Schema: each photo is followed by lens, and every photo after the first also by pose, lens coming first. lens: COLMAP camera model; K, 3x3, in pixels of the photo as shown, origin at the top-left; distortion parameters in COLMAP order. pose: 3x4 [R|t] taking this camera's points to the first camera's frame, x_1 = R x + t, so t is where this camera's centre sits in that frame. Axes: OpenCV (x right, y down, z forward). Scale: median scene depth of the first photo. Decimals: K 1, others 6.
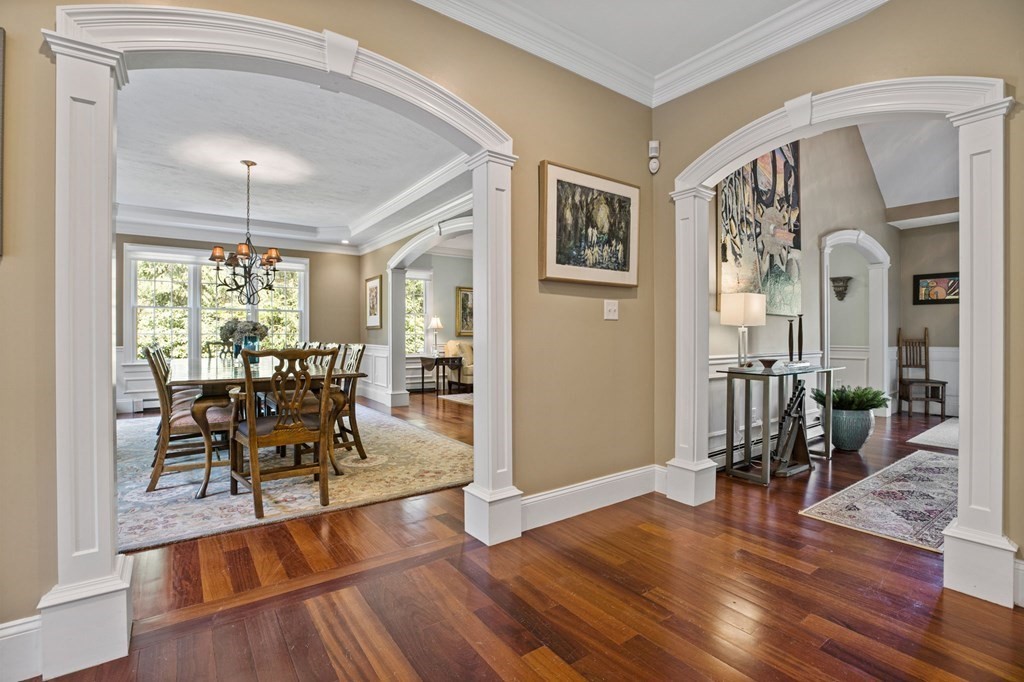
lens RADIAL K [[467.7, 0, 513.2], [0, 467.7, 336.7], [0, 0, 1]] dist [-0.021687, 0.000645]
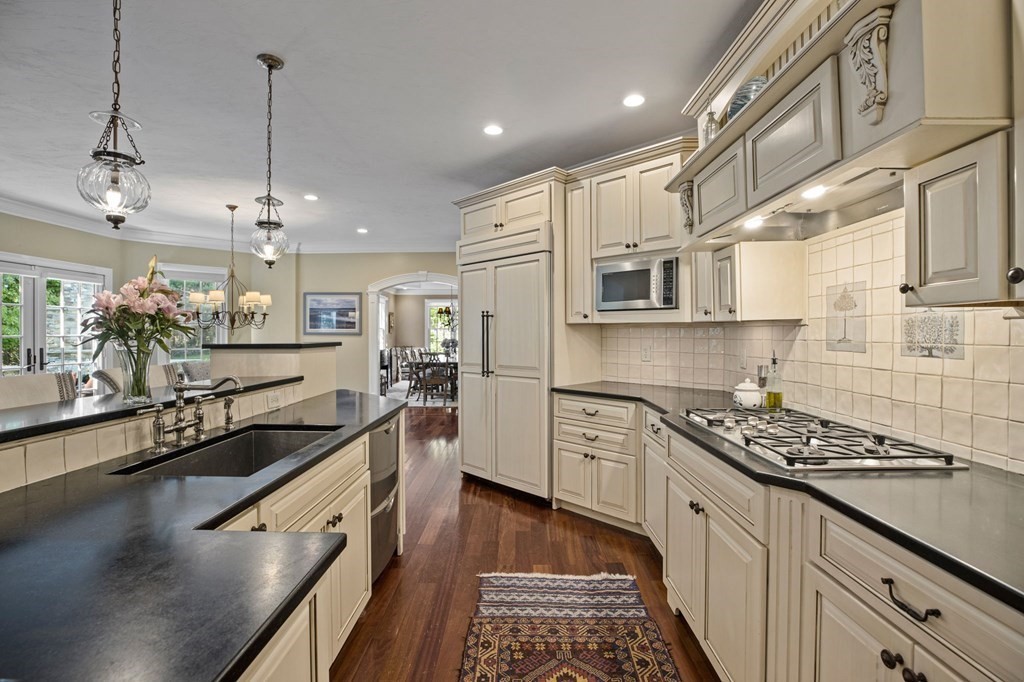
lens RADIAL K [[467.7, 0, 513.2], [0, 467.7, 336.7], [0, 0, 1]] dist [-0.021687, 0.000645]
pose [[0.800755, 0.003172, -0.598984, 1.639959], [0.000021, 0.999986, 0.005323, -0.086205], [0.598992, -0.004275, 0.800743, -1.061580]]
